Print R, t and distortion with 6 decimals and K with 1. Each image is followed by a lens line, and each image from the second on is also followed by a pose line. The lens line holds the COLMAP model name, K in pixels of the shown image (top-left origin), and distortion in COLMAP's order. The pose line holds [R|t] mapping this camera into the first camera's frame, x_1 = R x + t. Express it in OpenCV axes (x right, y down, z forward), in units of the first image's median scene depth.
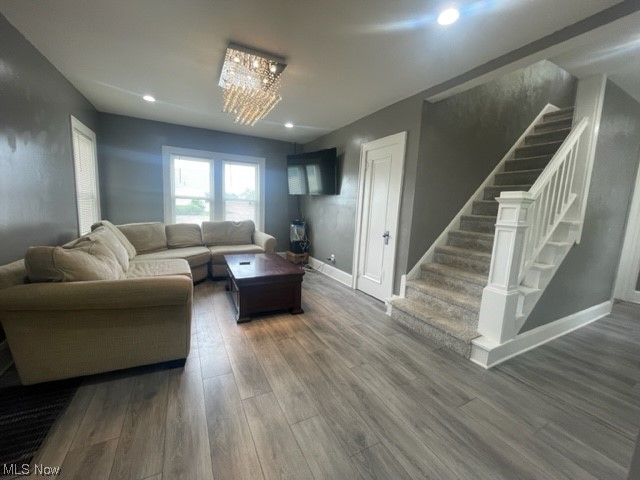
lens RADIAL K [[257.7, 0, 316.5], [0, 257.7, 246.1], [0, 0, 1]] dist [-0.004037, 0.001766]
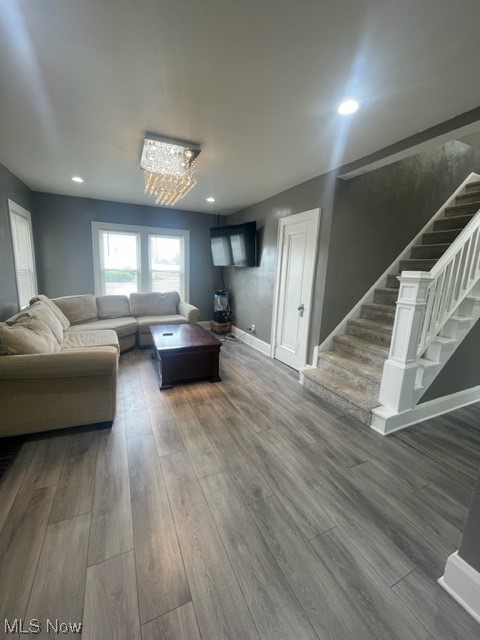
lens RADIAL K [[257.7, 0, 235.2], [0, 257.7, 321.9], [0, 0, 1]] dist [-0.004037, 0.001766]
pose [[0.998938, 0.001485, -0.046061, 0.072290], [0.000450, 0.999119, 0.041976, -0.041230], [0.046082, -0.041952, 0.998056, -0.081437]]
